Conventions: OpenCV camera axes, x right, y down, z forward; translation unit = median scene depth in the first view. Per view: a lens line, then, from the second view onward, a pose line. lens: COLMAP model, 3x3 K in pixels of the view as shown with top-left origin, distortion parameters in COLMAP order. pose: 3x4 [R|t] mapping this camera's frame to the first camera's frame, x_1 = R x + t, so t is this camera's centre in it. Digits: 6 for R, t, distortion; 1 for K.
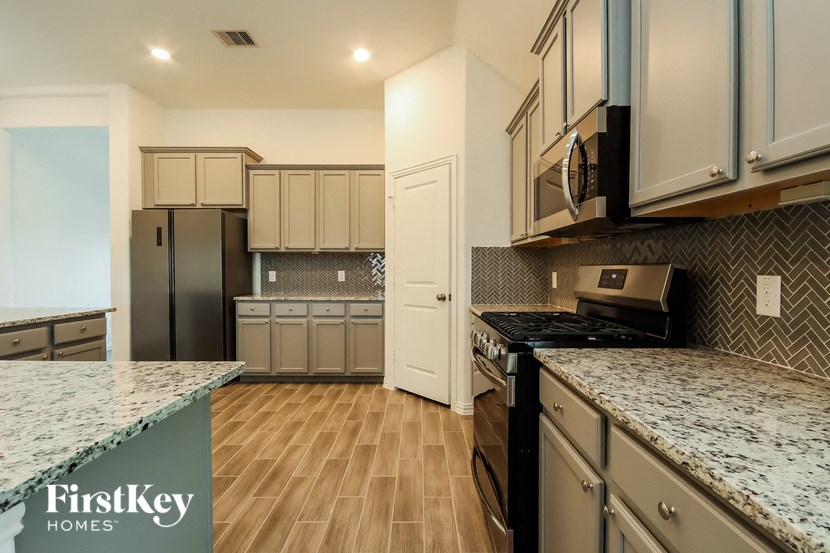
lens RADIAL K [[386.0, 0, 417.8], [0, 386.0, 271.1], [0, 0, 1]] dist [-0.000602, 0.000037]
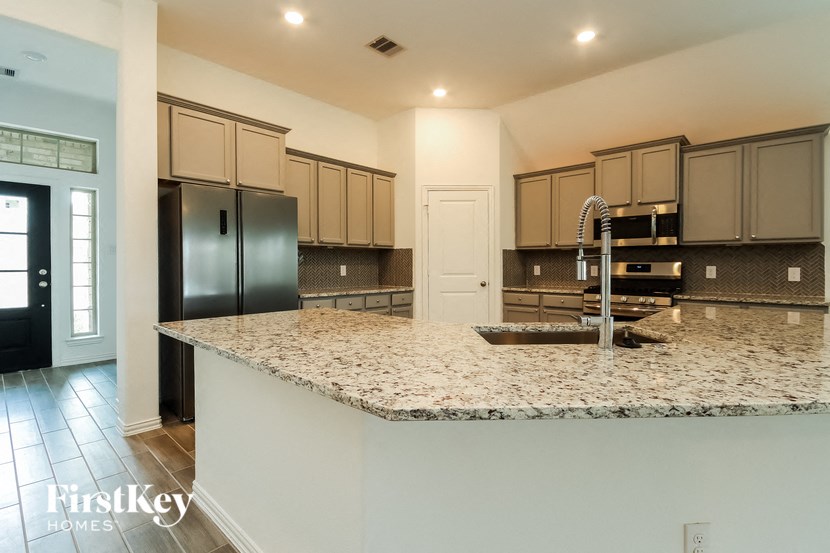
lens RADIAL K [[399.3, 0, 408.1], [0, 399.3, 265.7], [0, 0, 1]] dist [-0.001702, -0.000397]
pose [[0.682643, -0.003785, 0.730742, -1.022884], [0.003866, 0.999991, 0.001568, -0.001857], [-0.730741, 0.001754, 0.682652, 0.175054]]
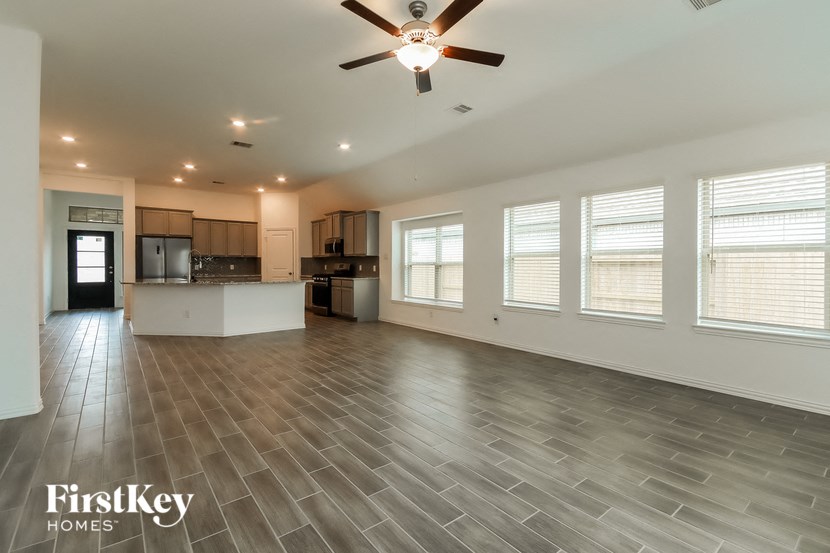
lens RADIAL K [[386.0, 0, 417.8], [0, 386.0, 271.1], [0, 0, 1]] dist [-0.000602, 0.000037]
pose [[0.780869, -0.009428, 0.624624, -0.908218], [0.002529, 0.999926, 0.011932, 0.013008], [-0.624690, -0.007737, 0.780835, -1.734486]]
